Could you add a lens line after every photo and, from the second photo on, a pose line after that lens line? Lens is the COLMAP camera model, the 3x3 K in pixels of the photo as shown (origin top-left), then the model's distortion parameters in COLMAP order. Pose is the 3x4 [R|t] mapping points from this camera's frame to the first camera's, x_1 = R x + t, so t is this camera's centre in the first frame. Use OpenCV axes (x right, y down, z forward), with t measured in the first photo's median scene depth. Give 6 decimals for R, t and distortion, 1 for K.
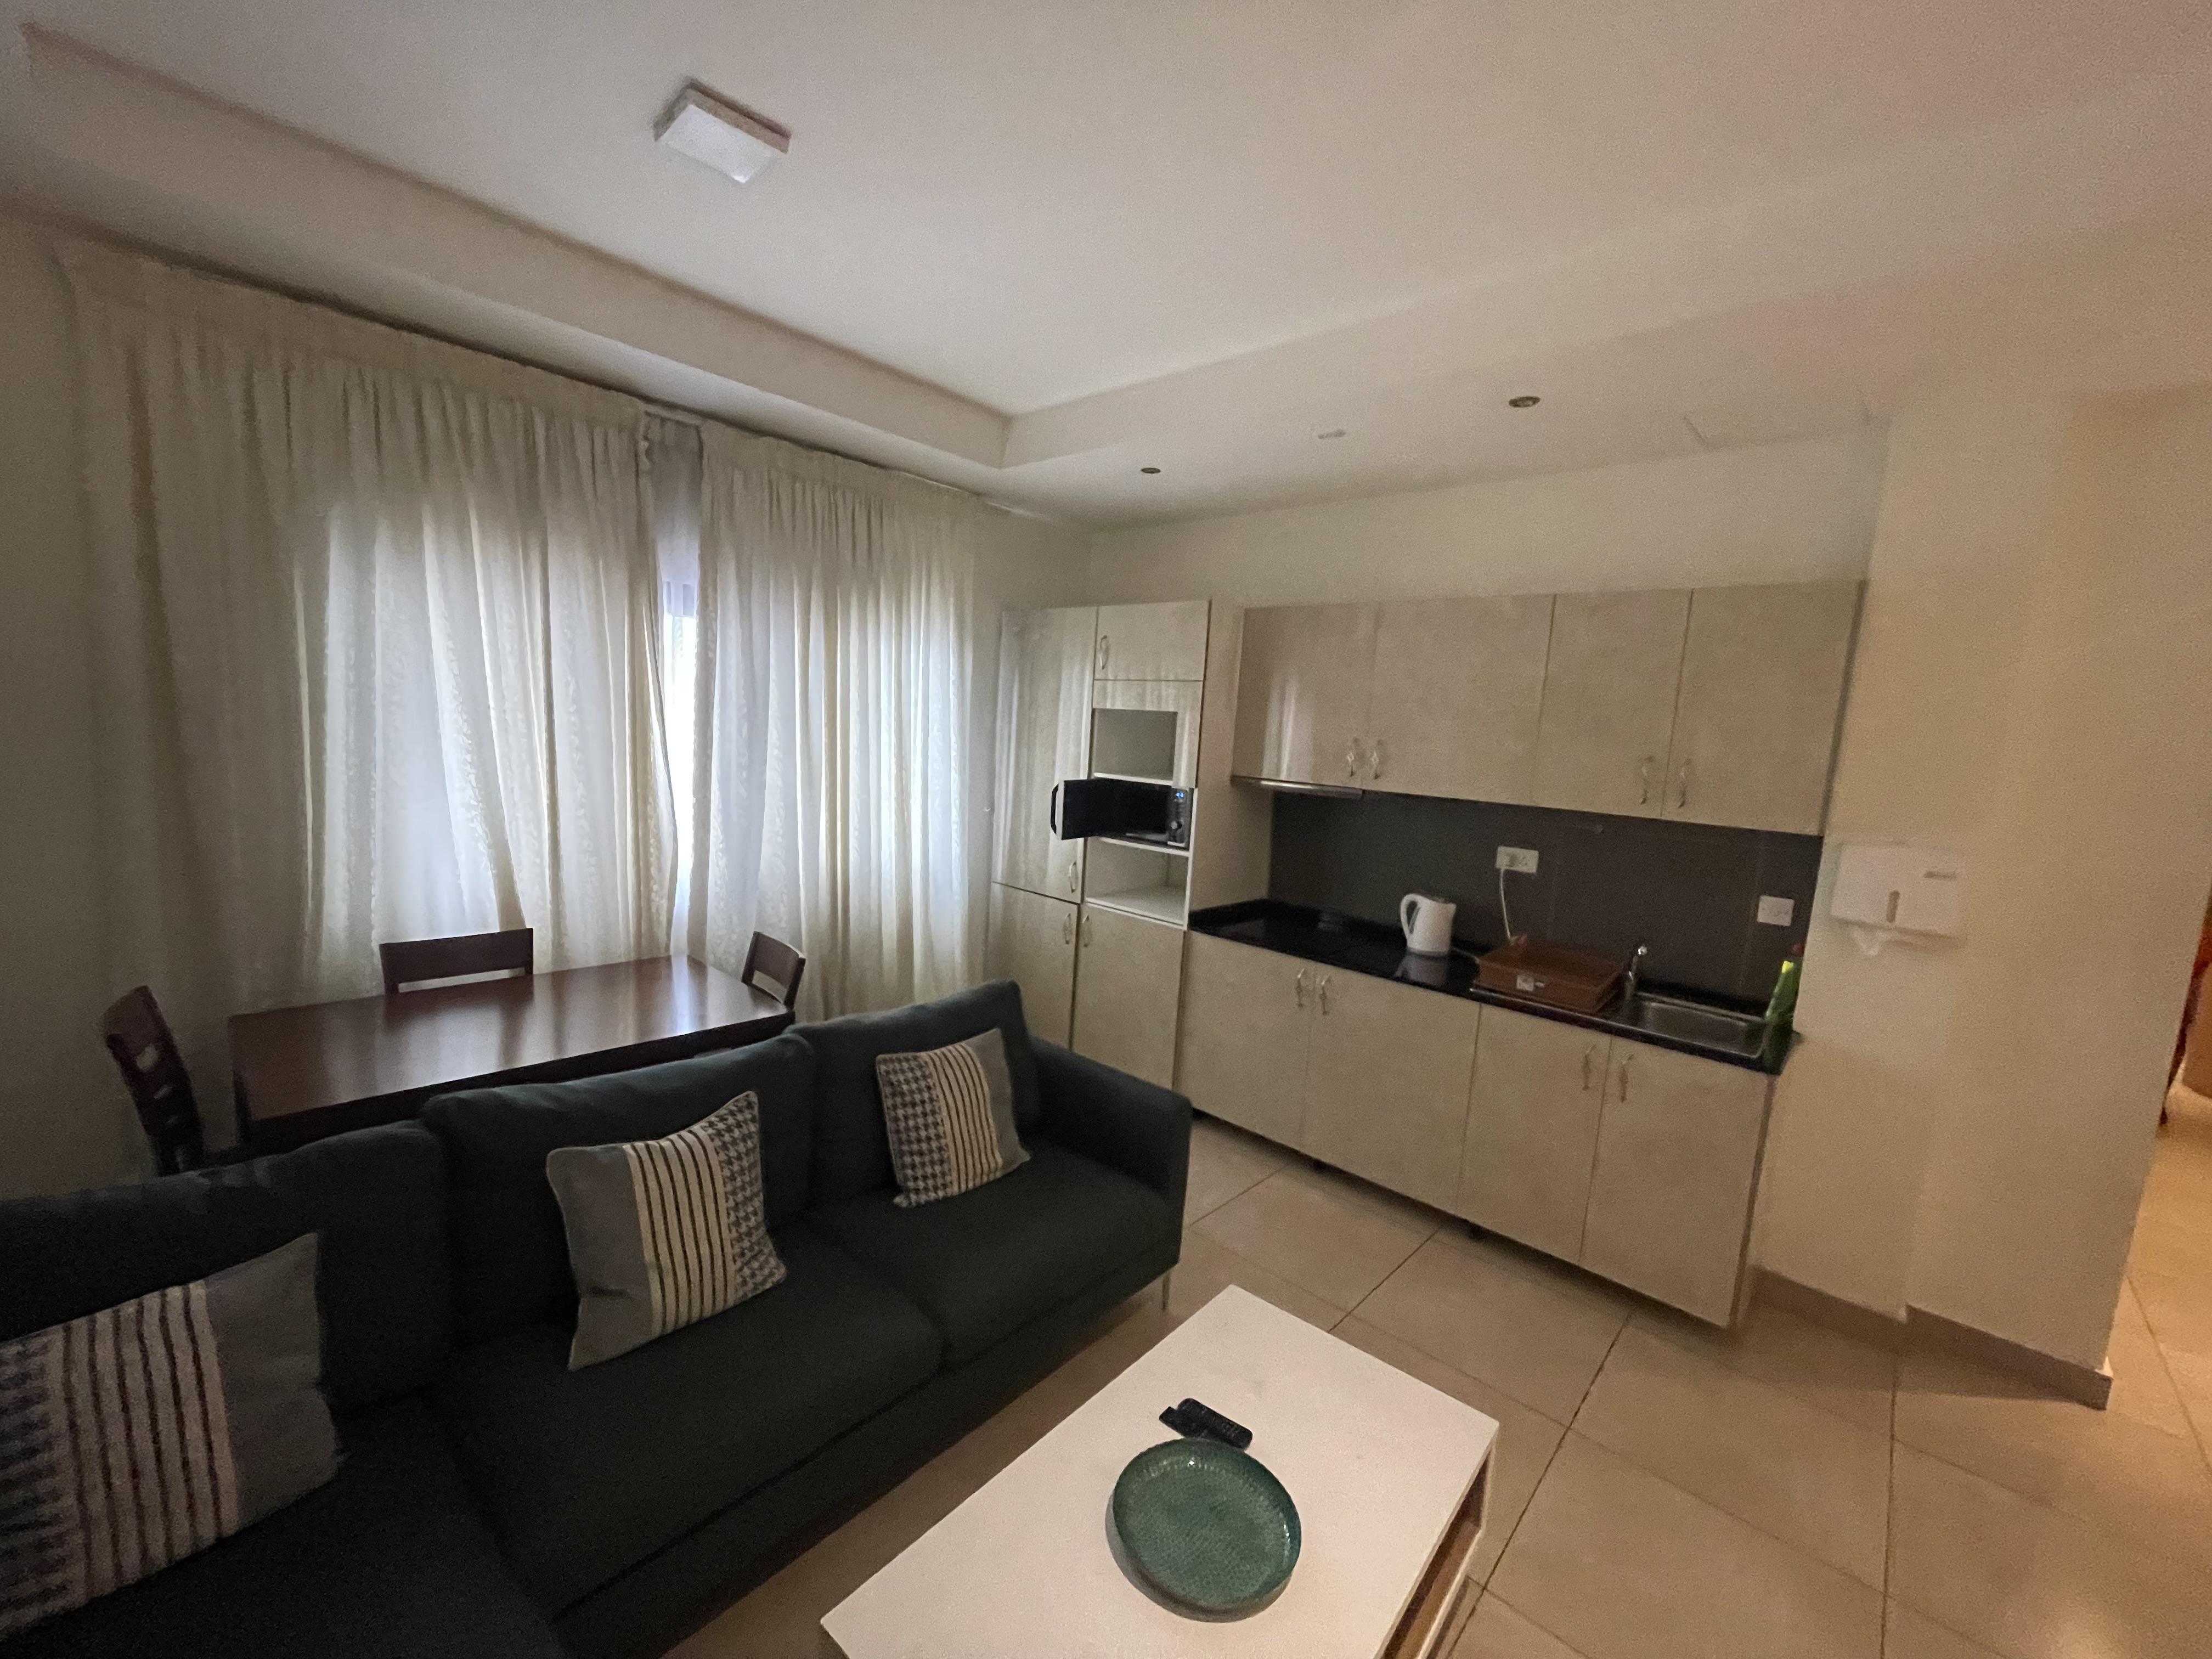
lens RADIAL K [[895.5, 0, 1092.5], [0, 895.5, 839.9], [0, 0, 1]] dist [-0.001153, -0.000113]
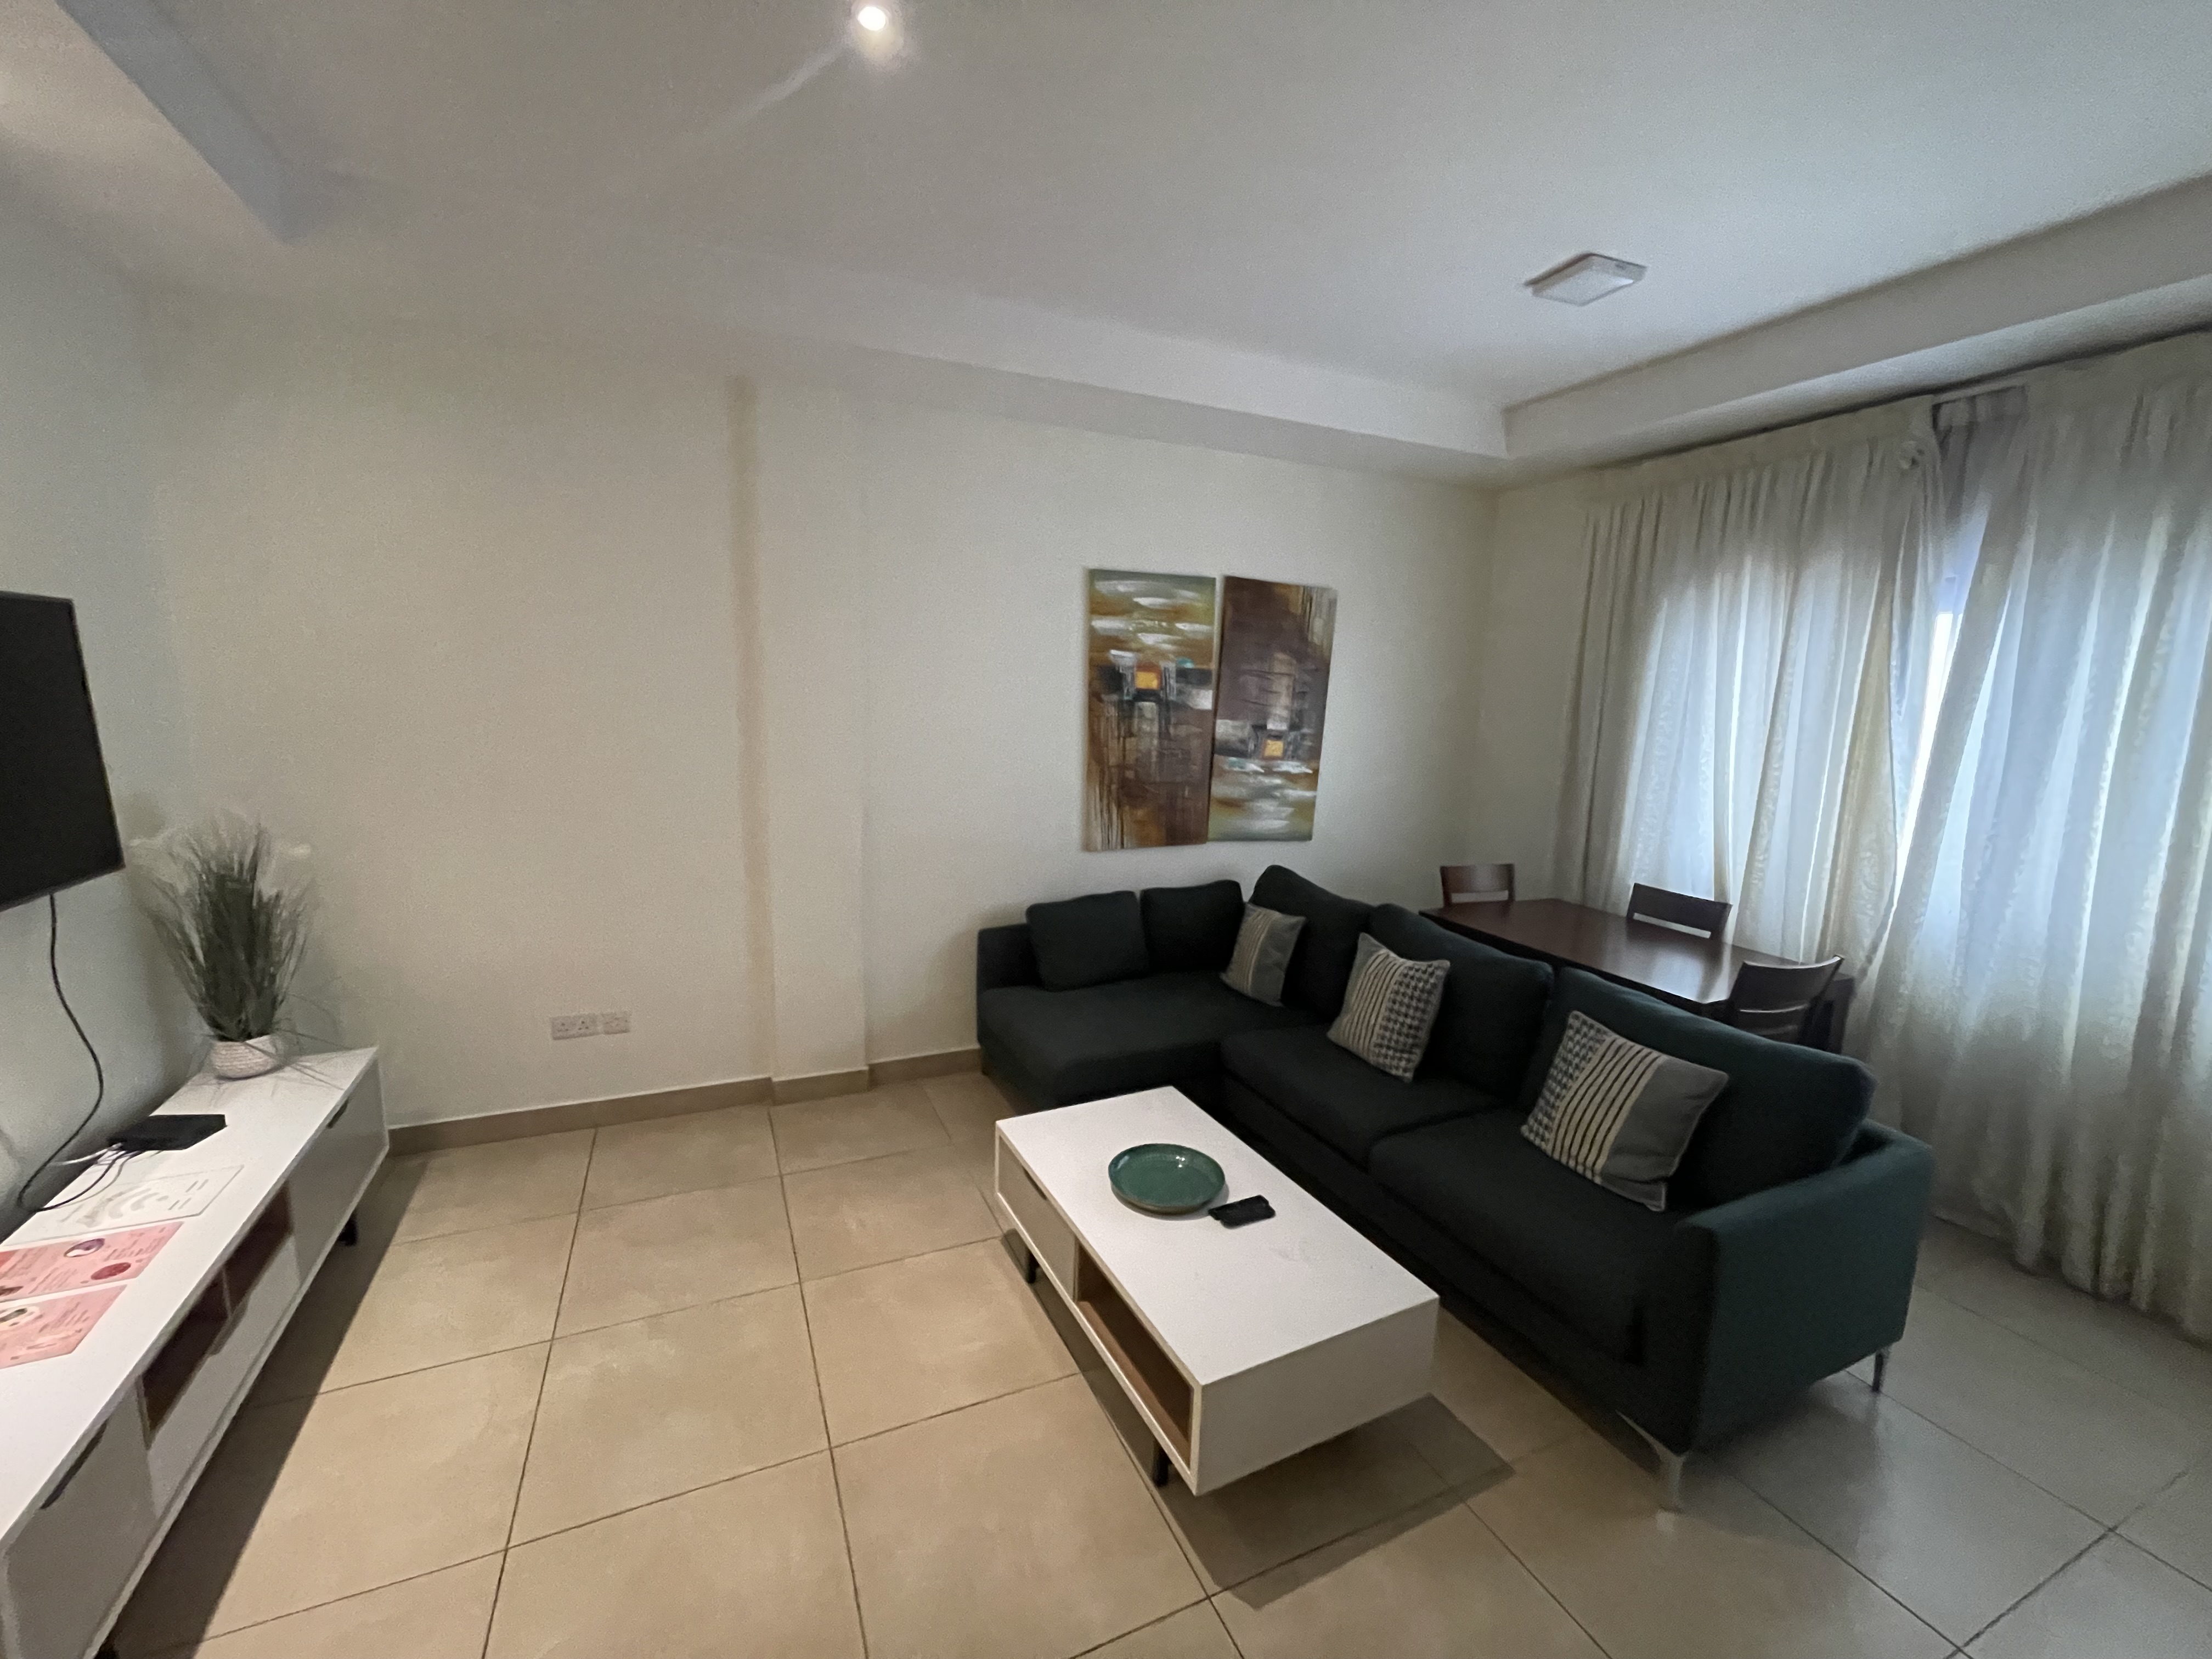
lens RADIAL K [[895.5, 0, 1092.5], [0, 895.5, 839.9], [0, 0, 1]] dist [-0.001153, -0.000113]
pose [[-0.396129, 0.081717, -0.914551, 0.881553], [-0.164594, 0.973579, 0.158283, -0.035112], [0.903322, 0.213230, -0.372212, 0.744641]]
